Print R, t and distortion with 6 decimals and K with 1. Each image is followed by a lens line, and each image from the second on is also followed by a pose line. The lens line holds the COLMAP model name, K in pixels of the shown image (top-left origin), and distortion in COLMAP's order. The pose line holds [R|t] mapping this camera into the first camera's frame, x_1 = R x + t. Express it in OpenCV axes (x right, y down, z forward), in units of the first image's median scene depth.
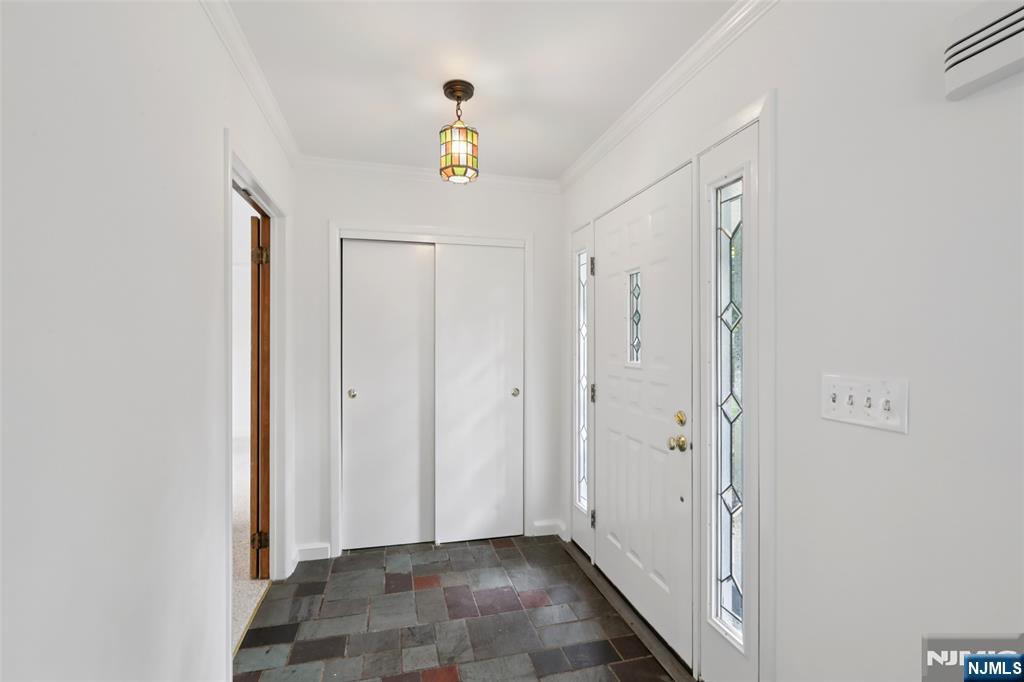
lens RADIAL K [[452.0, 0, 514.4], [0, 452.0, 347.5], [0, 0, 1]] dist [0.002149, 0.000296]
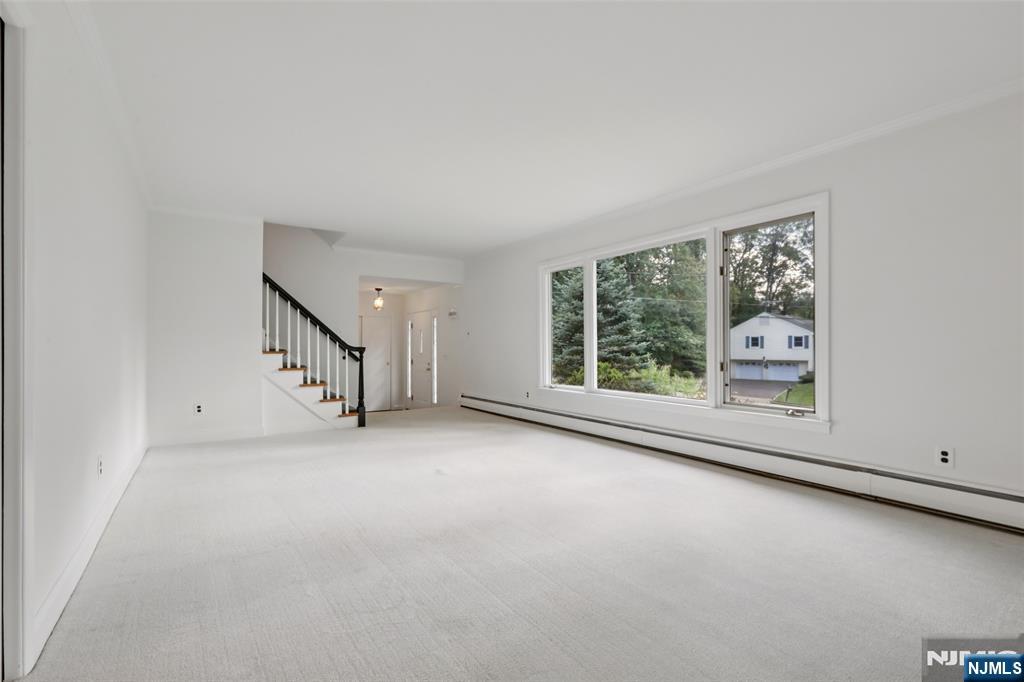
lens RADIAL K [[452.0, 0, 514.4], [0, 452.0, 347.5], [0, 0, 1]] dist [0.002149, 0.000296]
pose [[0.939671, -0.001182, 0.342078, -0.259762], [0.002129, 0.999995, -0.002391, -0.002990], [-0.342074, 0.002975, 0.939668, -2.370929]]
